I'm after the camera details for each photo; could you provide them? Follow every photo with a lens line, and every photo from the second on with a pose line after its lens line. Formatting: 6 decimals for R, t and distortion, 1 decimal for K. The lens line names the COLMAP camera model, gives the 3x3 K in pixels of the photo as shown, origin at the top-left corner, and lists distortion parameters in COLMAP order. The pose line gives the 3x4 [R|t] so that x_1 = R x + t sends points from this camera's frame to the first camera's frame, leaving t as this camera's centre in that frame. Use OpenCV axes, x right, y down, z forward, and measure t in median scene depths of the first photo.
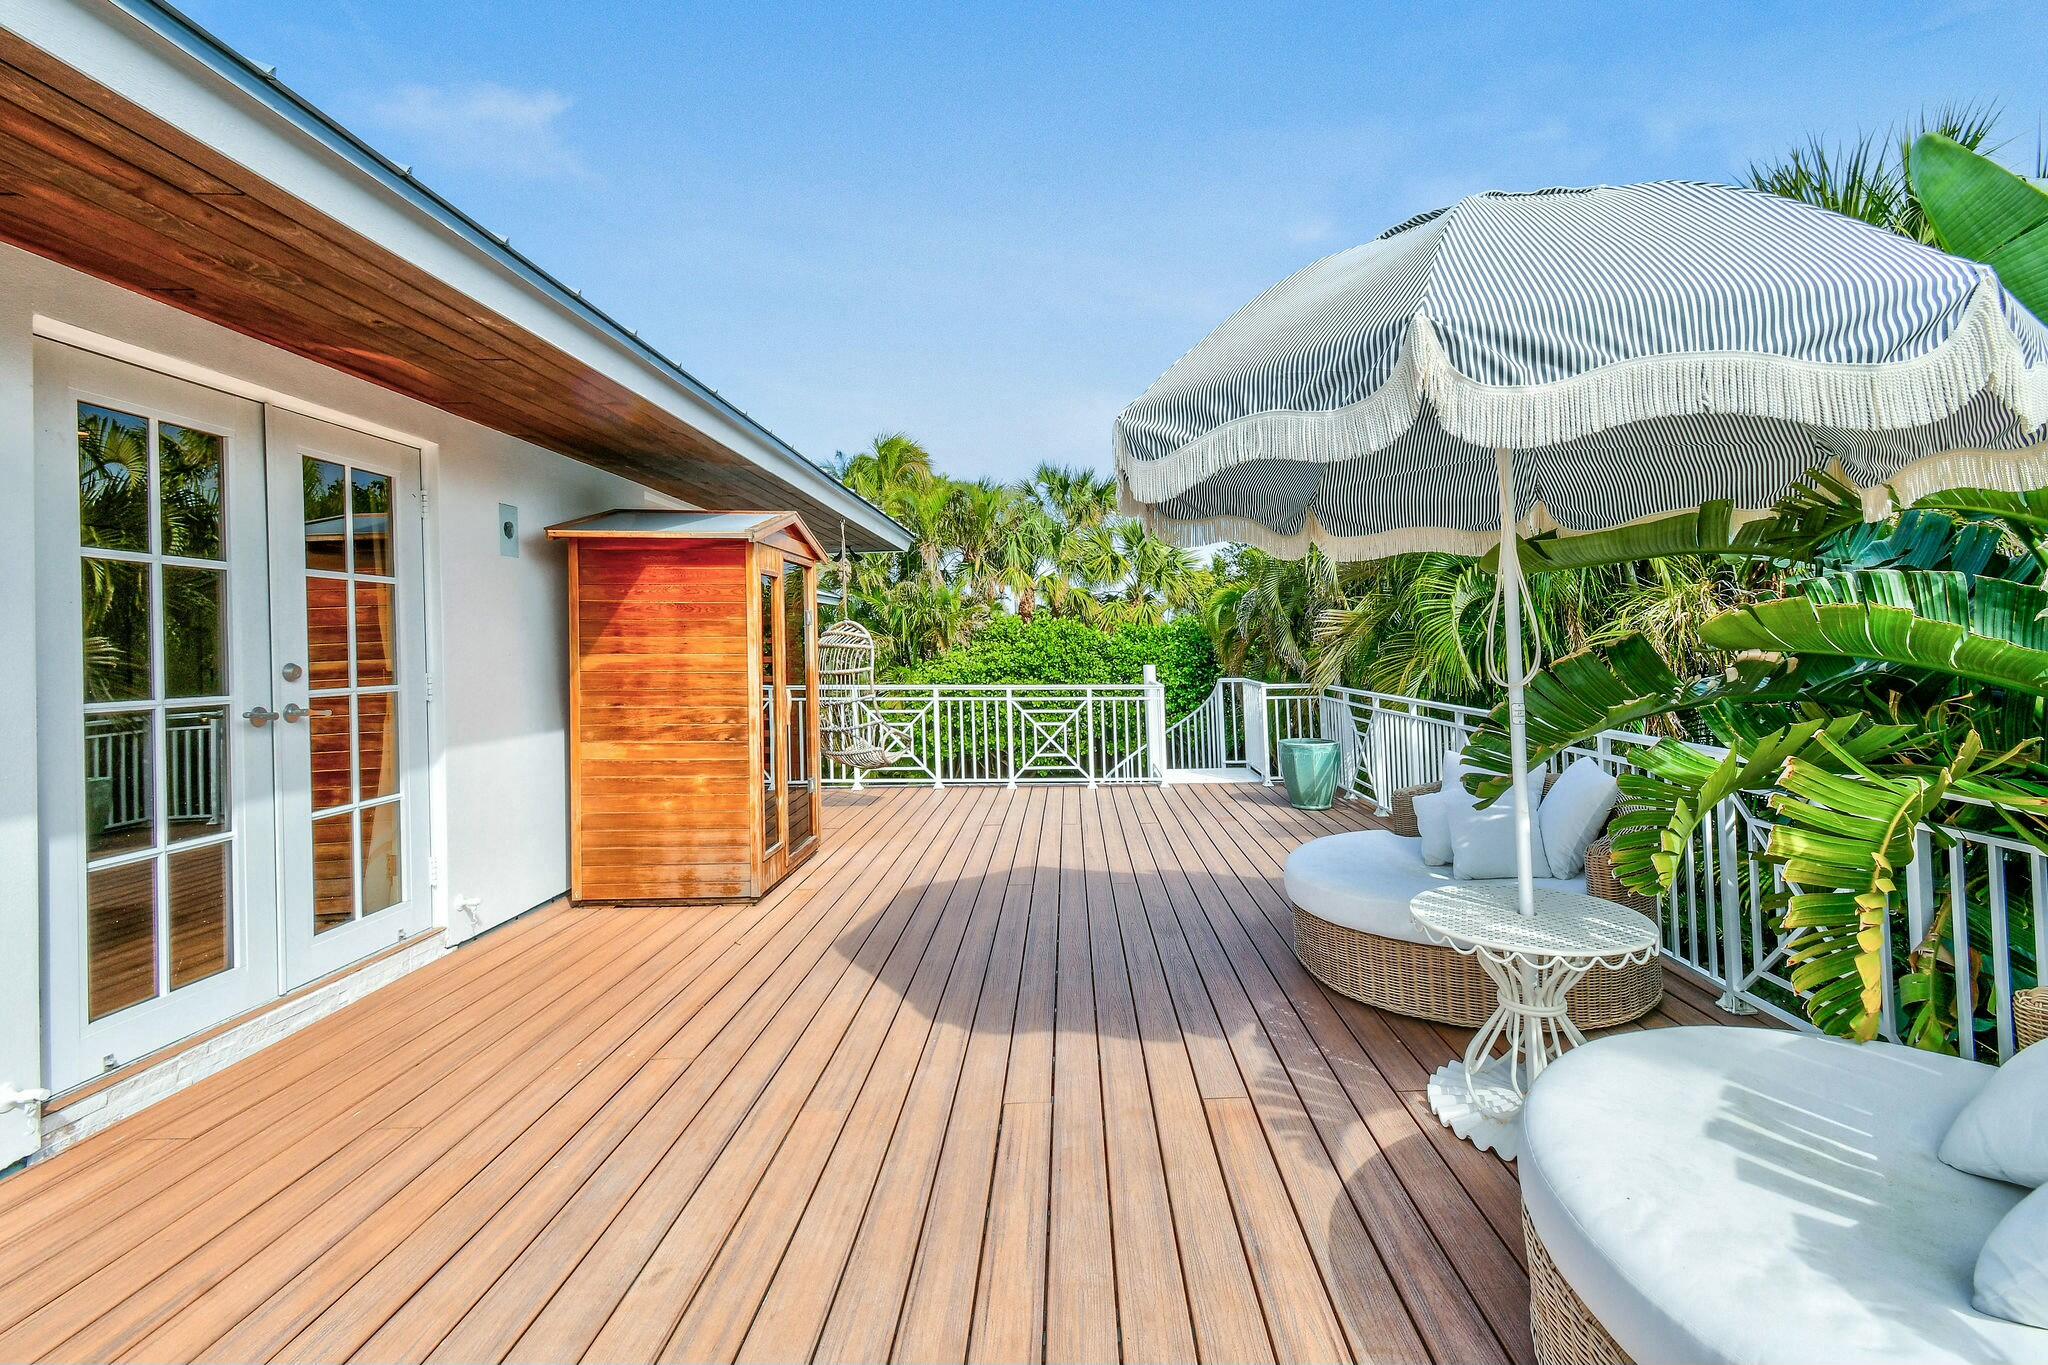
lens RADIAL K [[929.1, 0, 1017.5], [0, 929.1, 675.4], [0, 0, 1]] dist [0.001493, -0.000020]
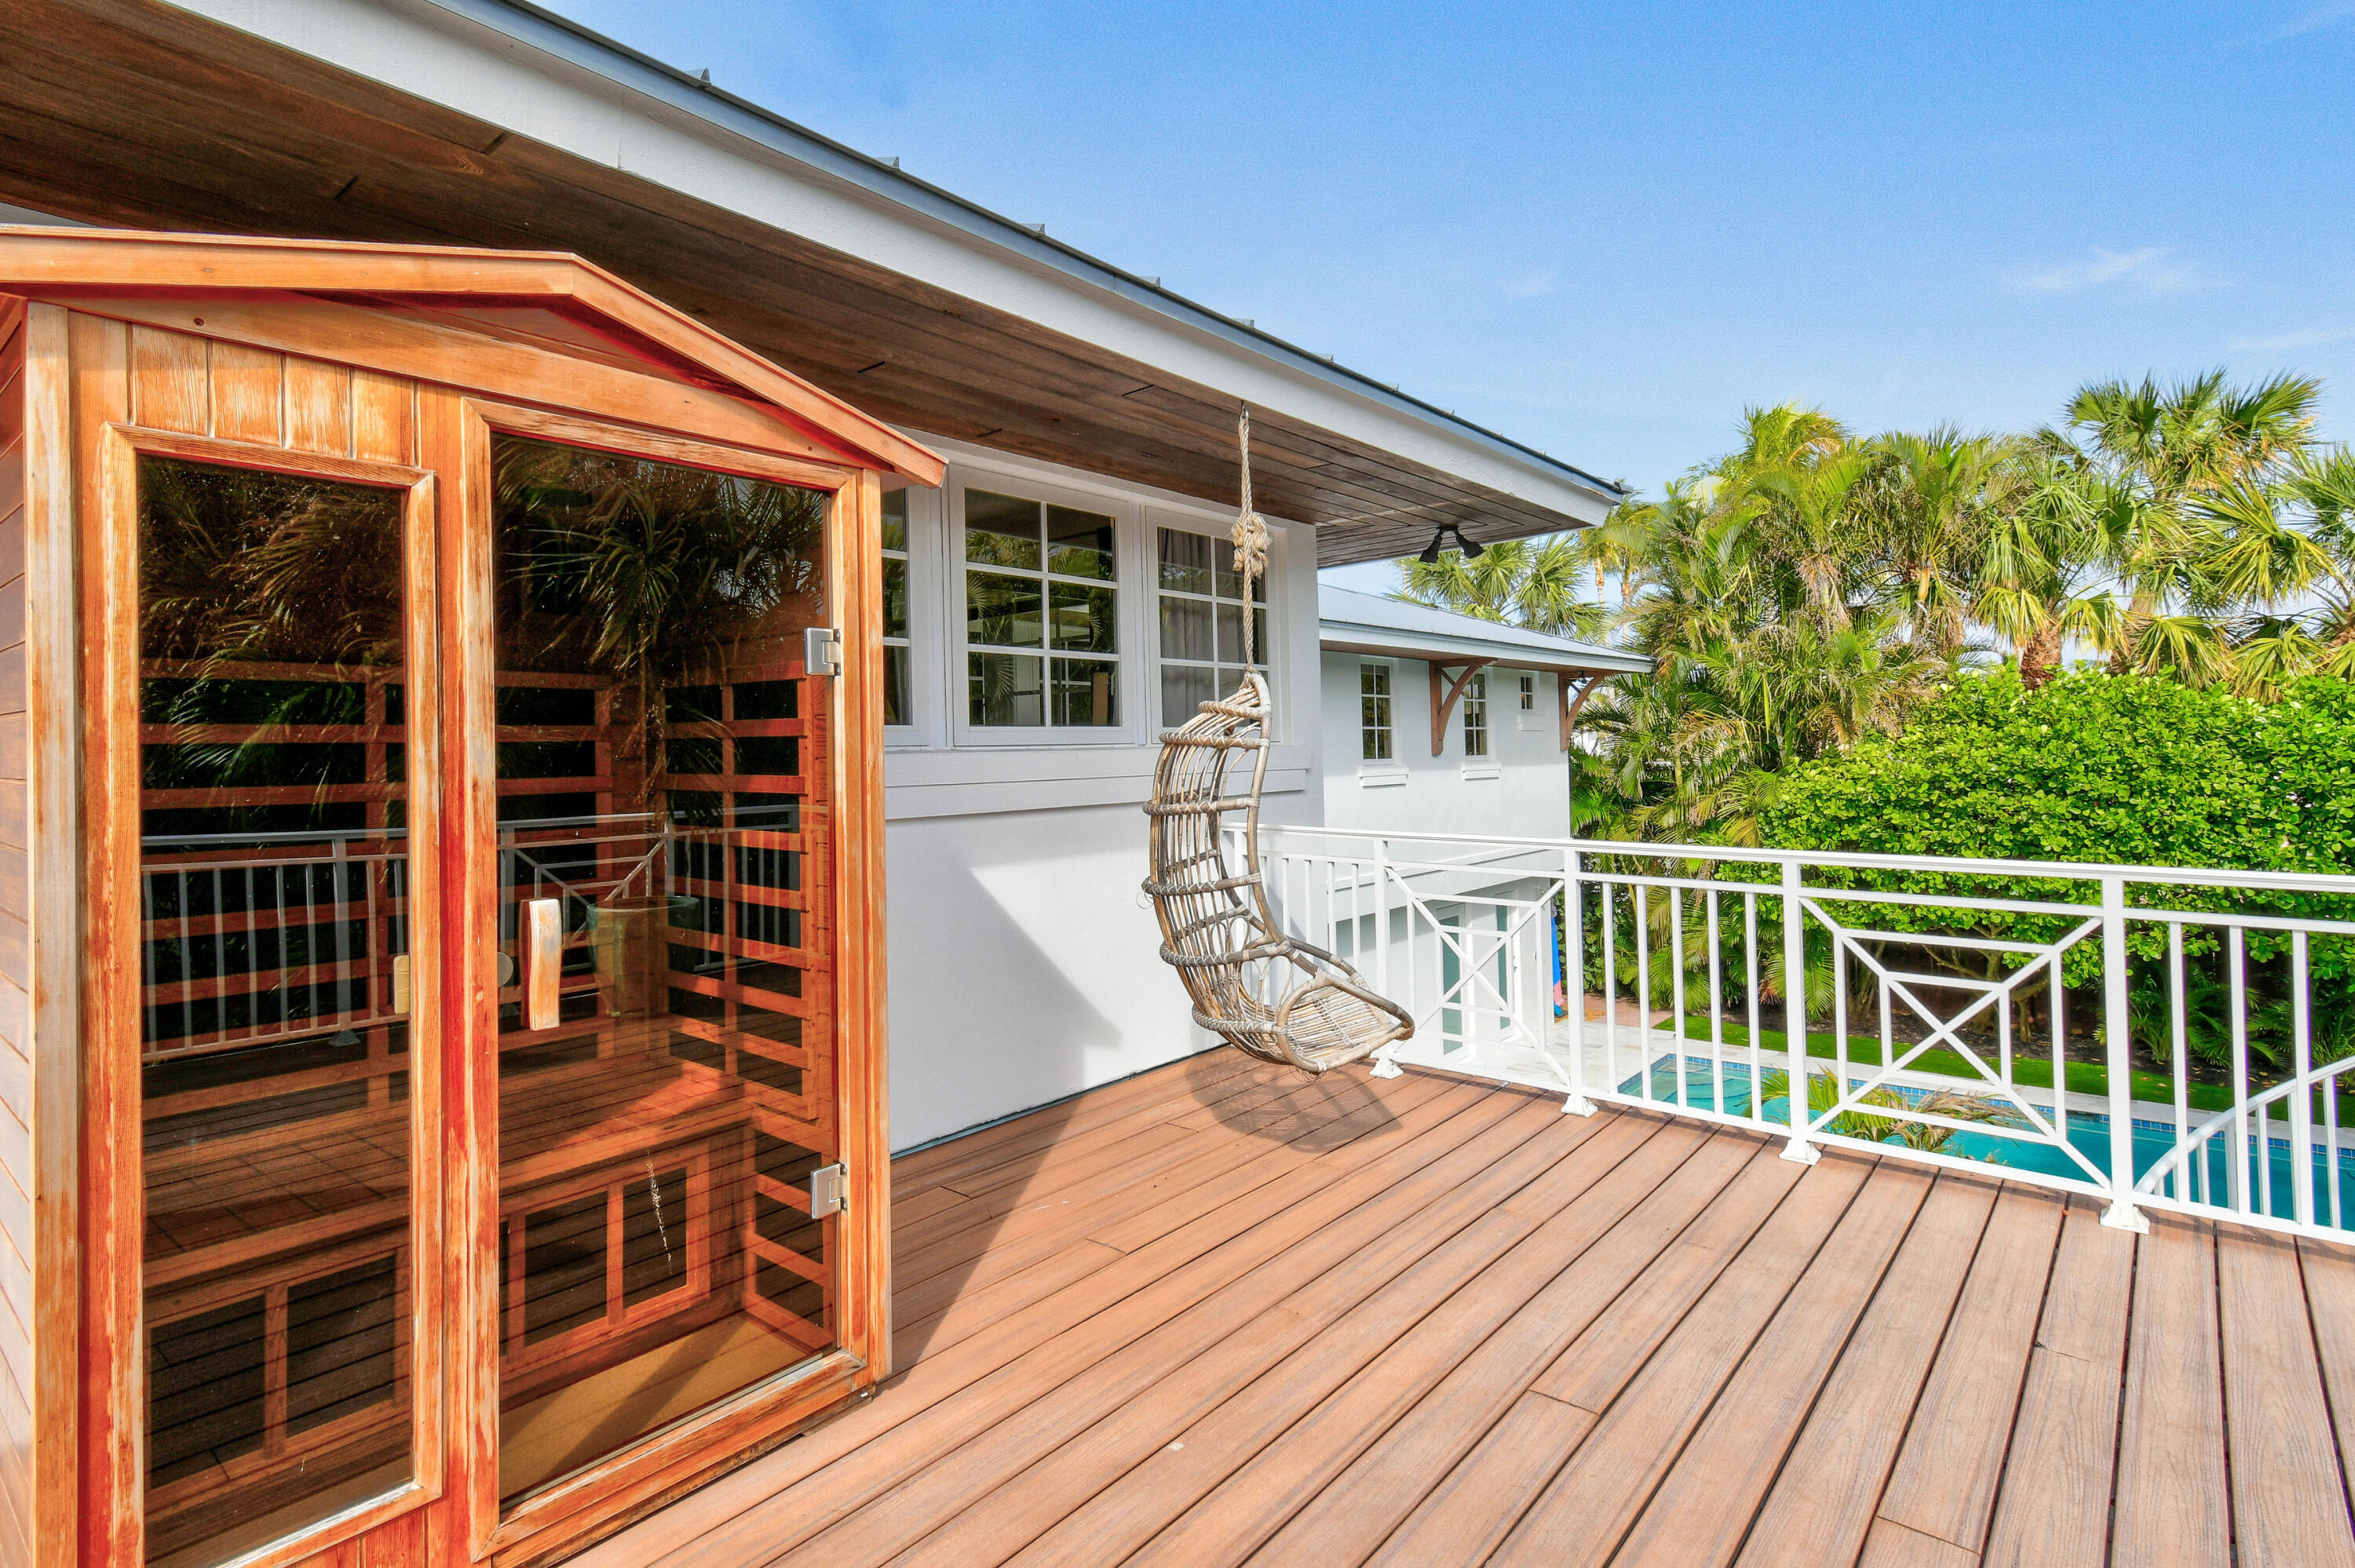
lens RADIAL K [[1078.1, 0, 1167.6], [0, 1078.1, 778.3], [0, 0, 1]] dist [0.002293, 0.000263]
pose [[0.765150, 0.010968, -0.643758, 0.029025], [-0.007578, 0.999939, 0.008030, -0.006945], [0.643807, -0.001266, 0.765187, 0.237293]]
